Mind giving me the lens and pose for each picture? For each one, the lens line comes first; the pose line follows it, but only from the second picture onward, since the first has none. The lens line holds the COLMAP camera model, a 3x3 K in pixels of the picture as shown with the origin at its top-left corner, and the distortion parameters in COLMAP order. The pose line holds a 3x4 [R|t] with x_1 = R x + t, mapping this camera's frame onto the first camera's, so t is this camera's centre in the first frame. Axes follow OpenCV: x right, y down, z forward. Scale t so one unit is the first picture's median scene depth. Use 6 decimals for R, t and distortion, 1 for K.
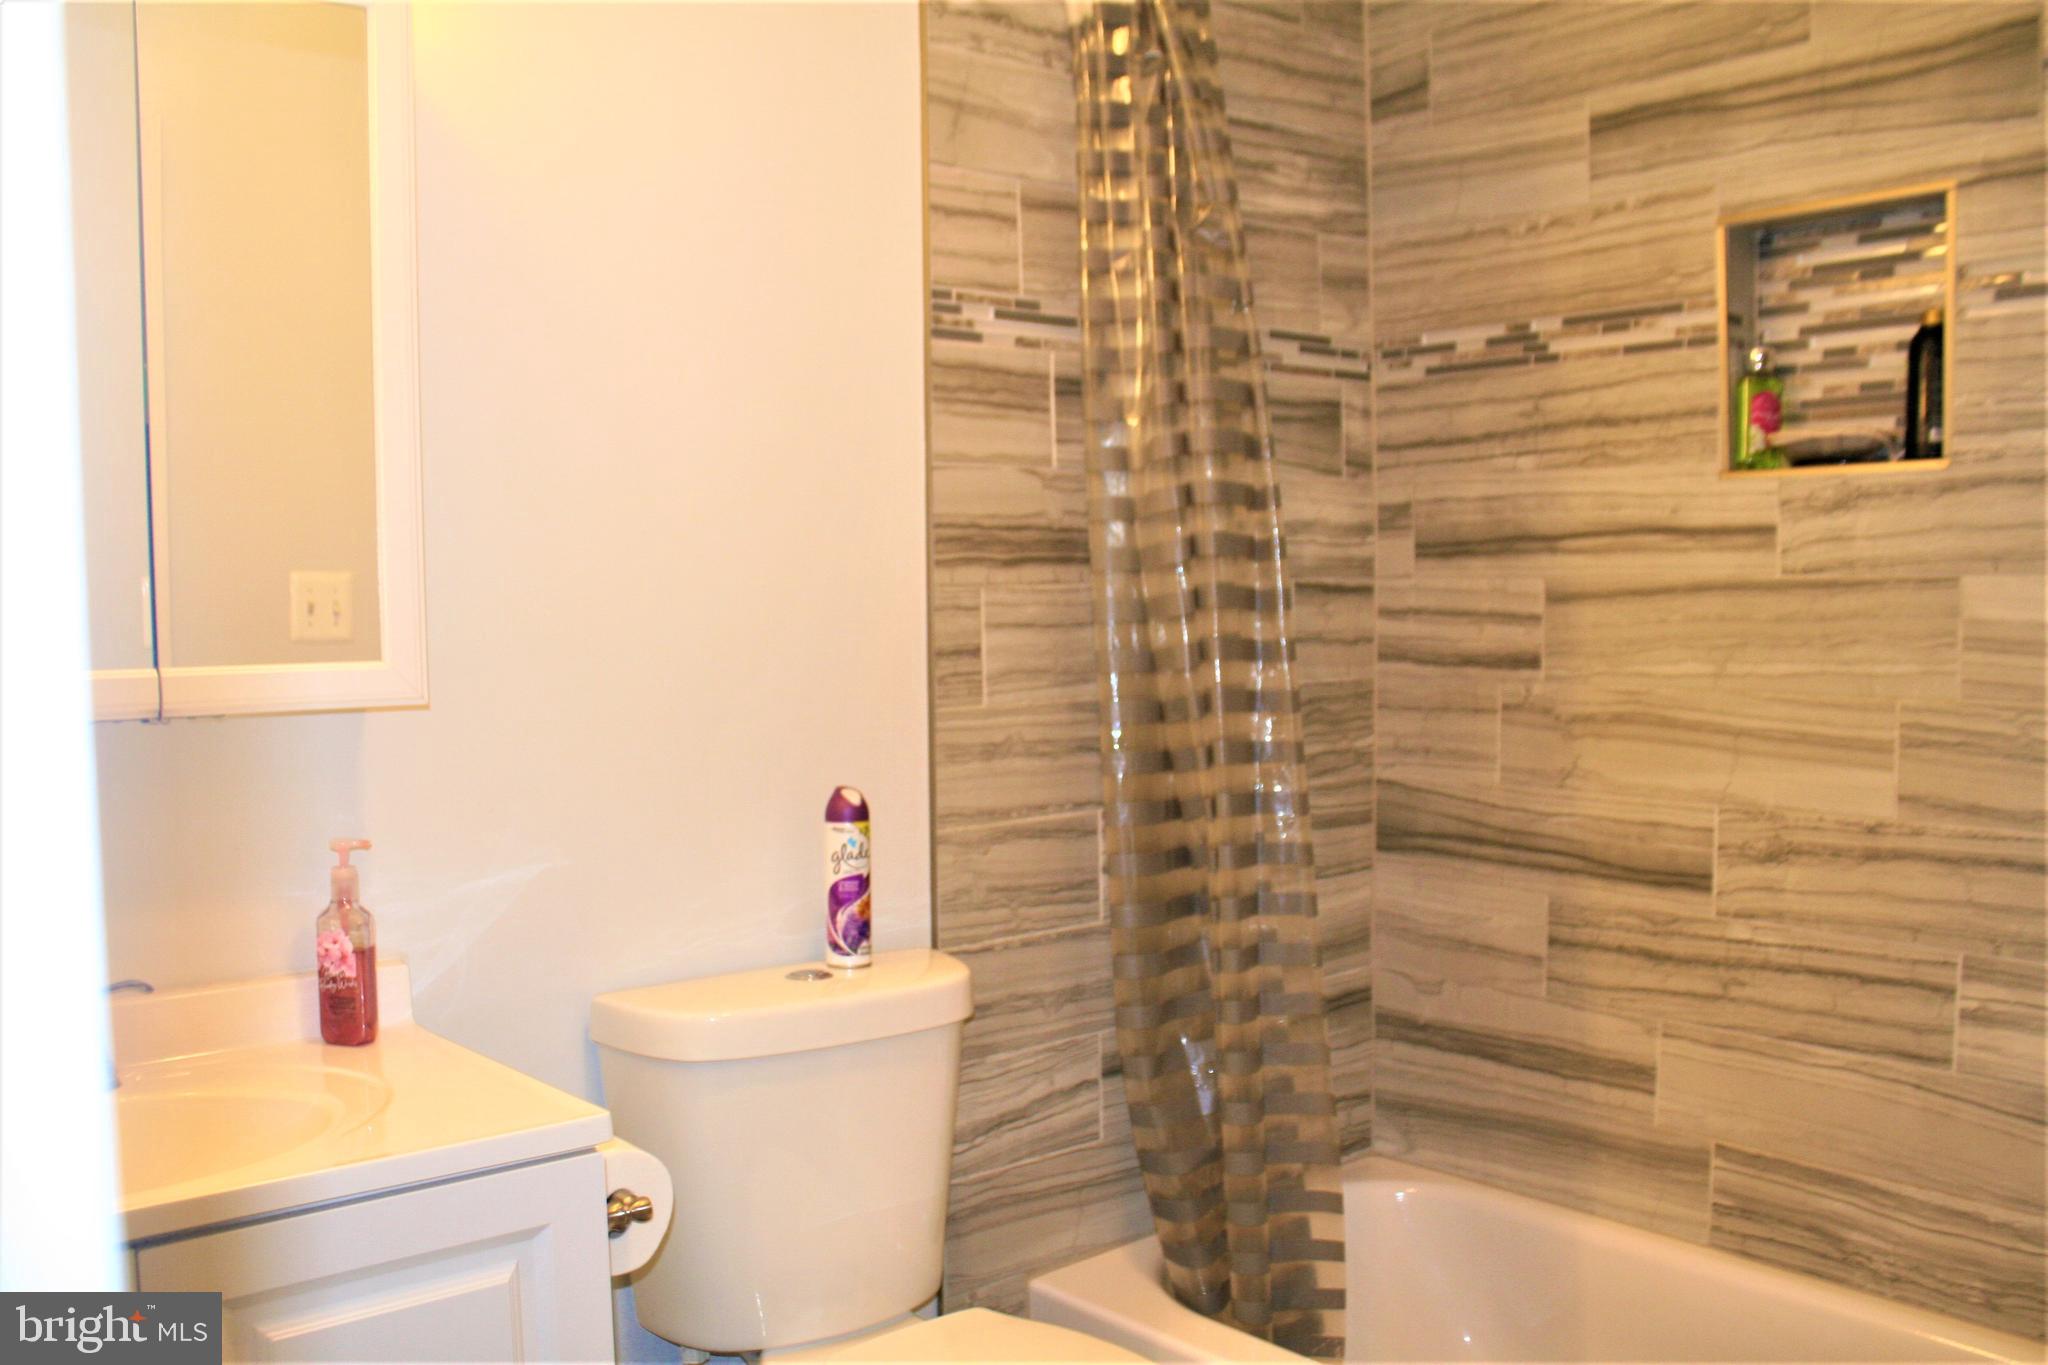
lens RADIAL K [[1790.6, 0, 1013.3], [0, 1790.6, 720.5], [0, 0, 1]] dist [-0.163726, 0.131742]
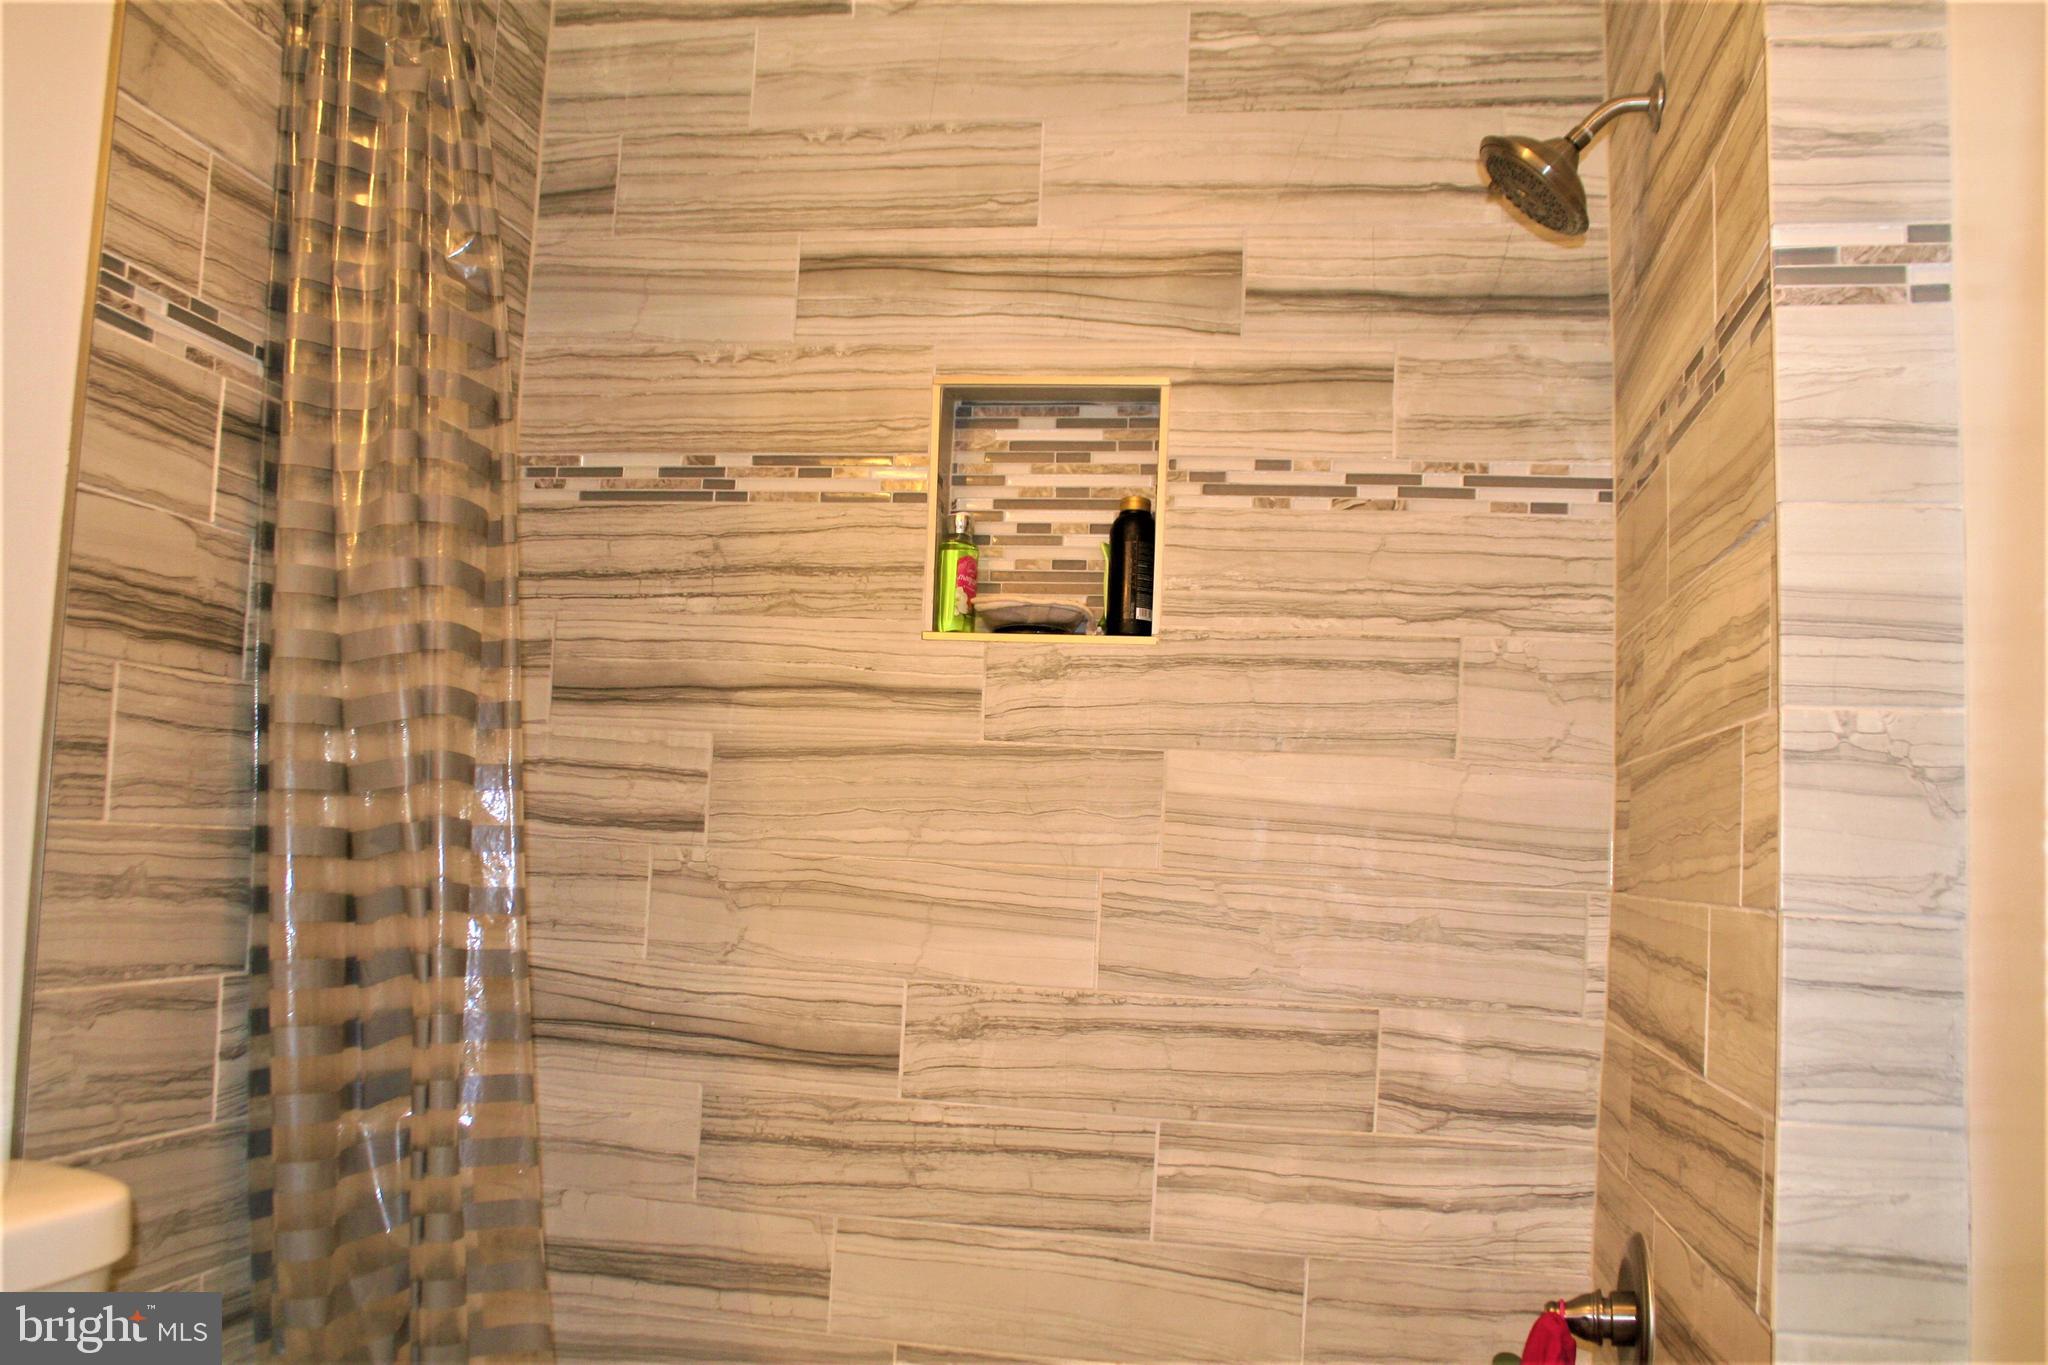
lens RADIAL K [[1790.6, 0, 1013.3], [0, 1790.6, 720.5], [0, 0, 1]] dist [-0.163726, 0.131742]
pose [[0.763190, 0.098173, 0.638673, -0.184345], [-0.009587, 0.990003, -0.140722, 0.045166], [-0.646103, 0.101274, 0.756502, 0.218940]]
